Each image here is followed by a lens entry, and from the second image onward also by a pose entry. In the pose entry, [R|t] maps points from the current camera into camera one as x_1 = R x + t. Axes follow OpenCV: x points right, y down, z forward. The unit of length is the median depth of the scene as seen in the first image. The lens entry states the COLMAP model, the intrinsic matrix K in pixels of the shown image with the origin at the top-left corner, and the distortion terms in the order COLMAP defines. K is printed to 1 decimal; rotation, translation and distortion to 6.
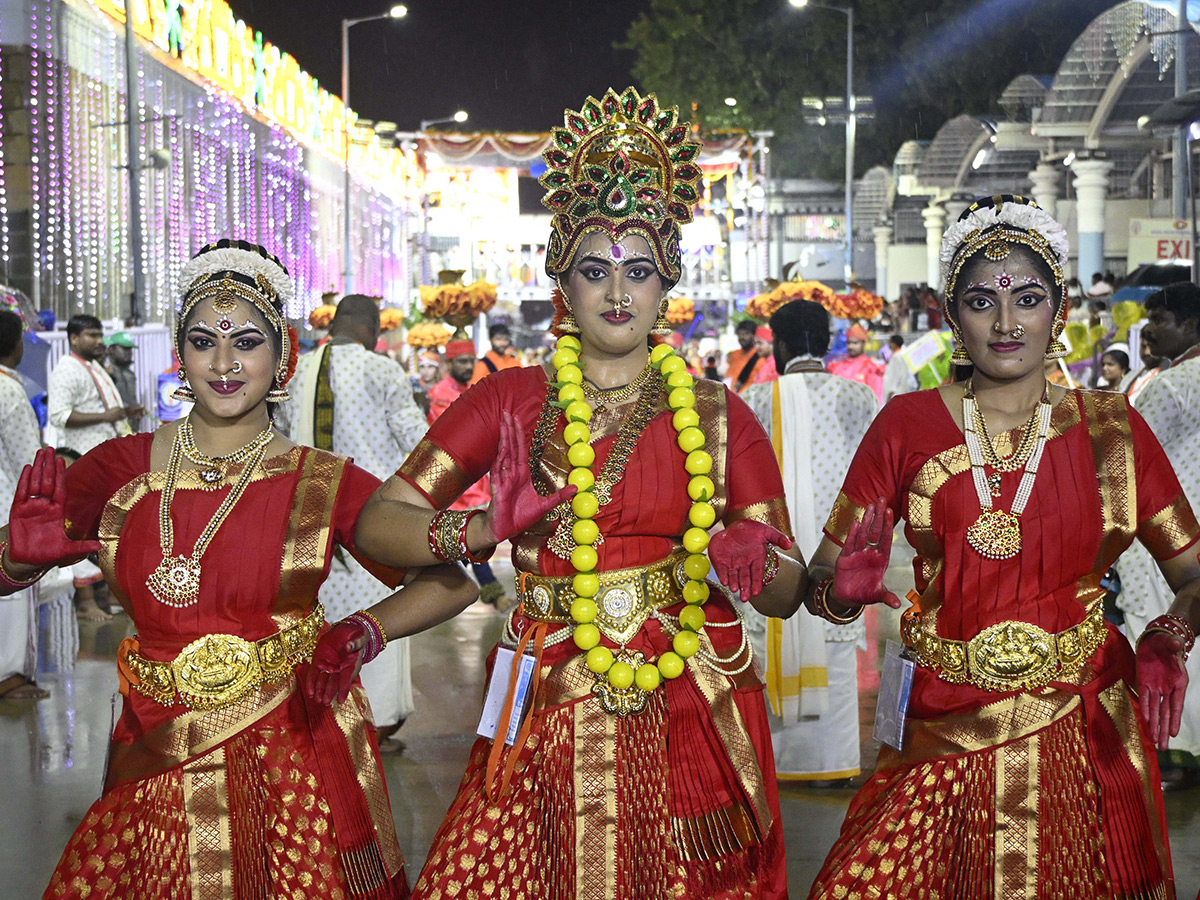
lens RADIAL K [[2020.7, 0, 598.1], [0, 2020.7, 449.7], [0, 0, 1]] dist [-0.002337, 0.000000]
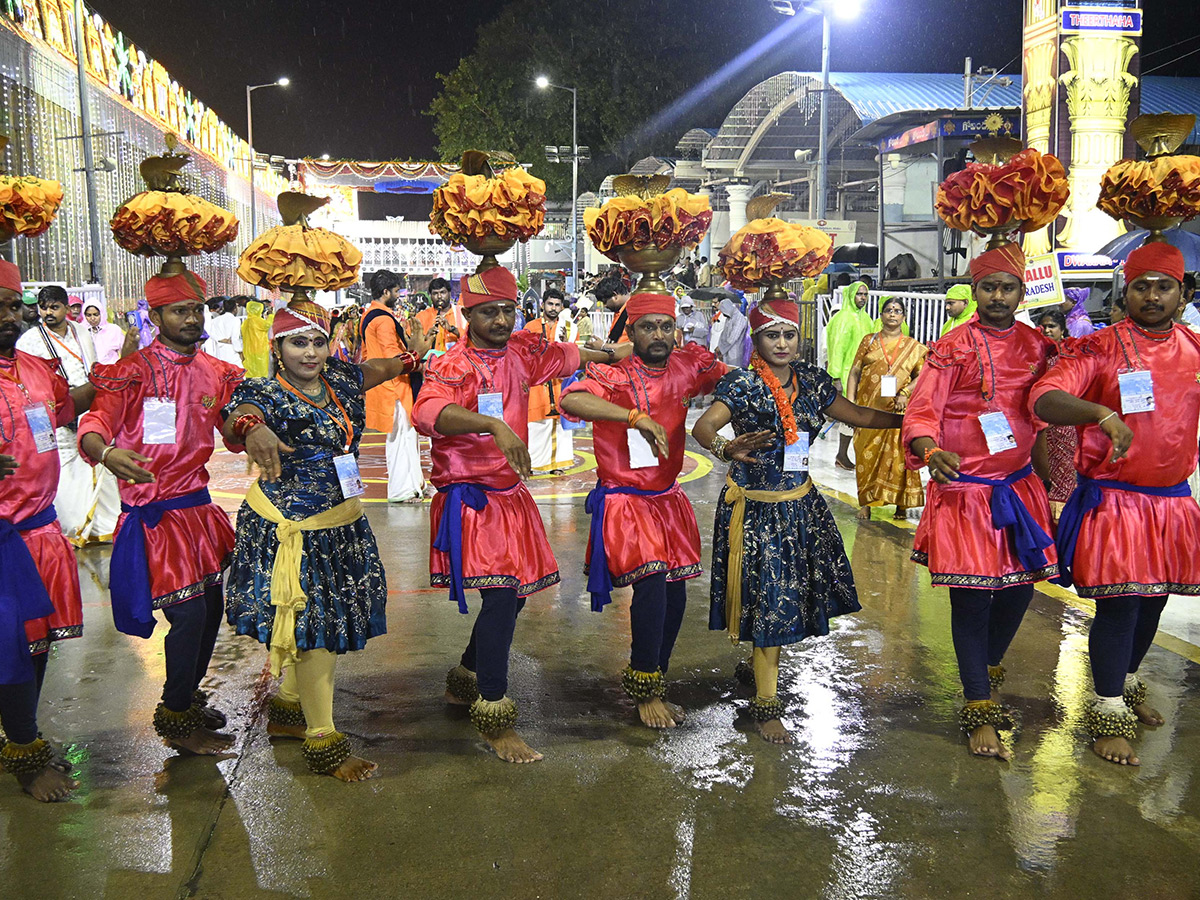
lens RADIAL K [[1132.3, 0, 588.2], [0, 1132.3, 462.6], [0, 0, 1]] dist [-0.007188, 0.000000]
pose [[0.987580, -0.016765, 0.156221, -0.009281], [0.002680, 0.995944, 0.089935, -0.004946], [-0.157095, -0.088399, 0.983619, 0.092213]]
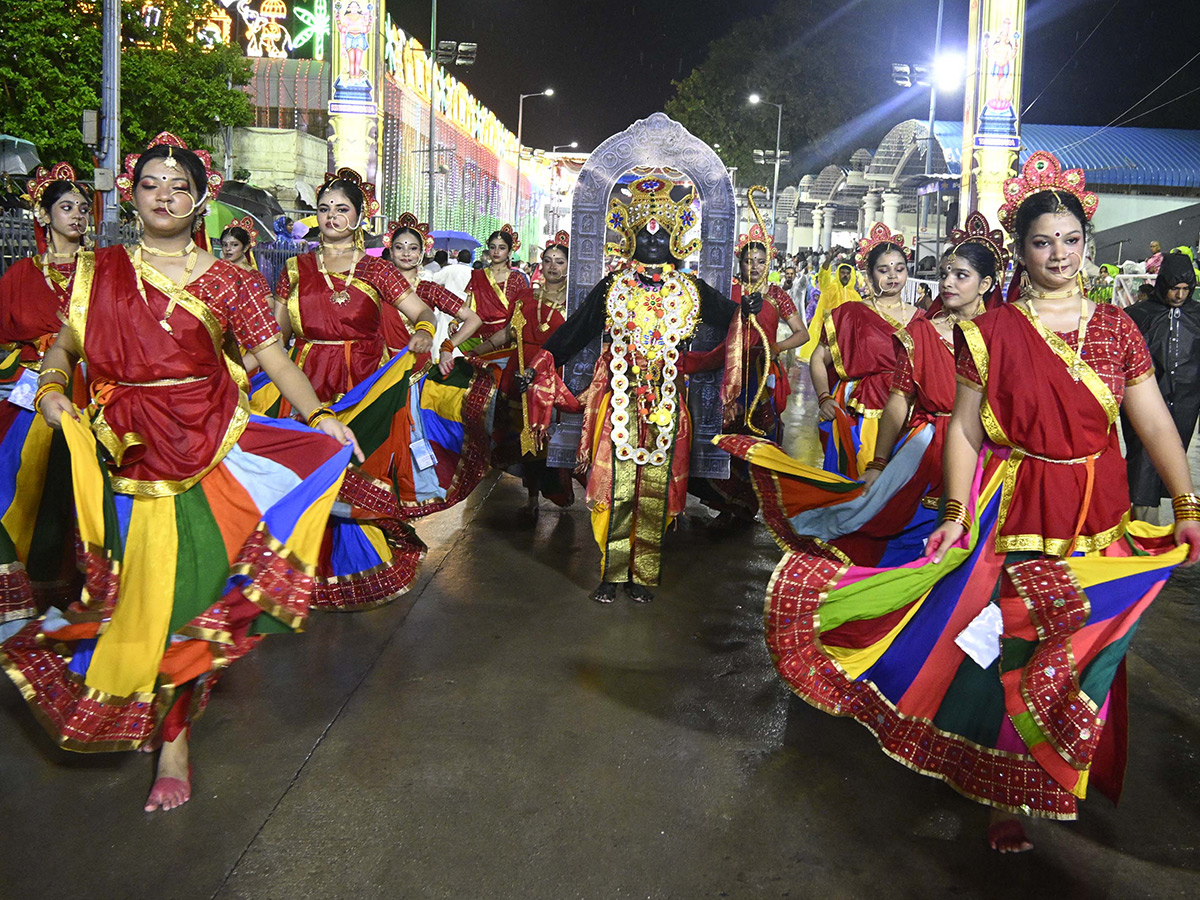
lens RADIAL K [[1130.1, 0, 643.4], [0, 1130.1, 382.2], [0, 0, 1]] dist [-0.012147, 0.000000]
pose [[0.998309, 0.056466, 0.013833, -0.007575], [-0.057053, 0.997287, 0.046511, 0.005612], [-0.011170, -0.047221, 0.998822, -0.100519]]
